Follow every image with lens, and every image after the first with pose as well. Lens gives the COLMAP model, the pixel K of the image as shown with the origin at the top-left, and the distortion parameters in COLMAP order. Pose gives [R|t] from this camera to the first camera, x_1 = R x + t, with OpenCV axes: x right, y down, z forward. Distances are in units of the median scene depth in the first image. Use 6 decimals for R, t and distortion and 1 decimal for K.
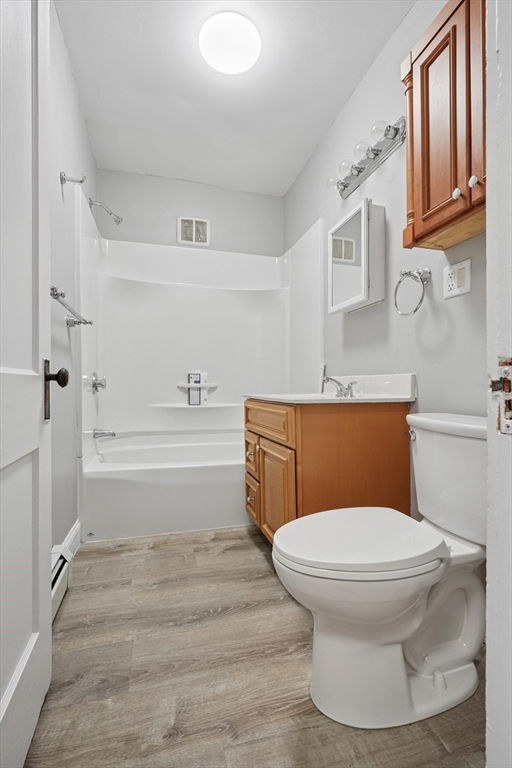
lens RADIAL K [[351.0, 0, 254.1], [0, 351.0, 379.0], [0, 0, 1]] dist [-0.001992, -0.001233]
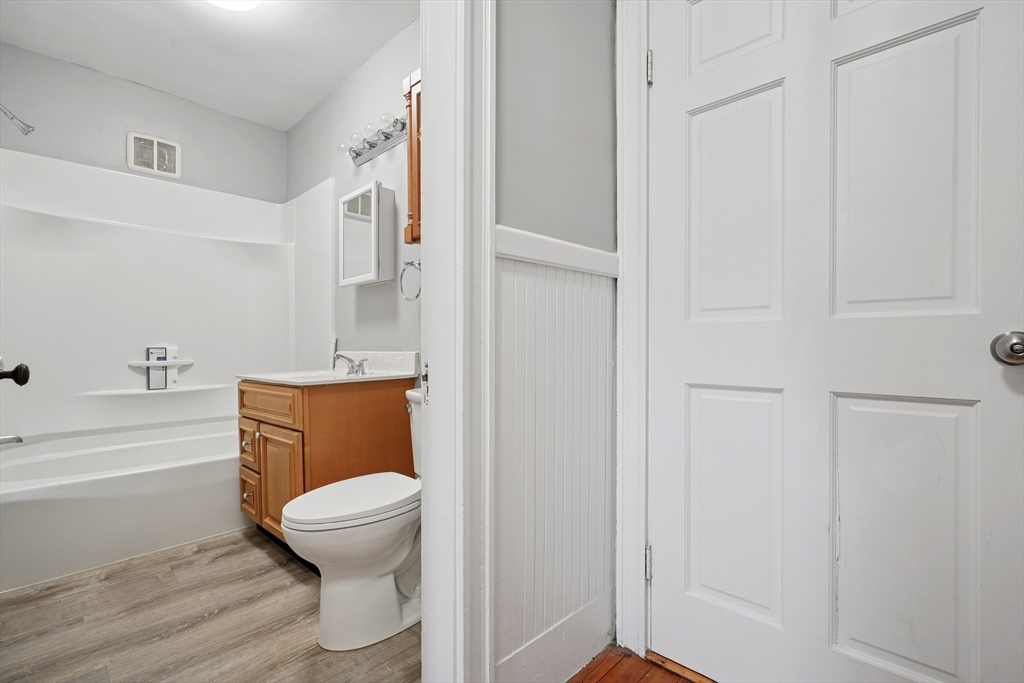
lens RADIAL K [[468.0, 0, 498.1], [0, 468.0, 332.1], [0, 0, 1]] dist [-0.001992, -0.001233]
pose [[0.869856, -0.000027, 0.493305, -0.048998], [0.006044, 0.999926, -0.010603, -0.055992], [-0.493268, 0.012205, 0.869792, -0.381469]]
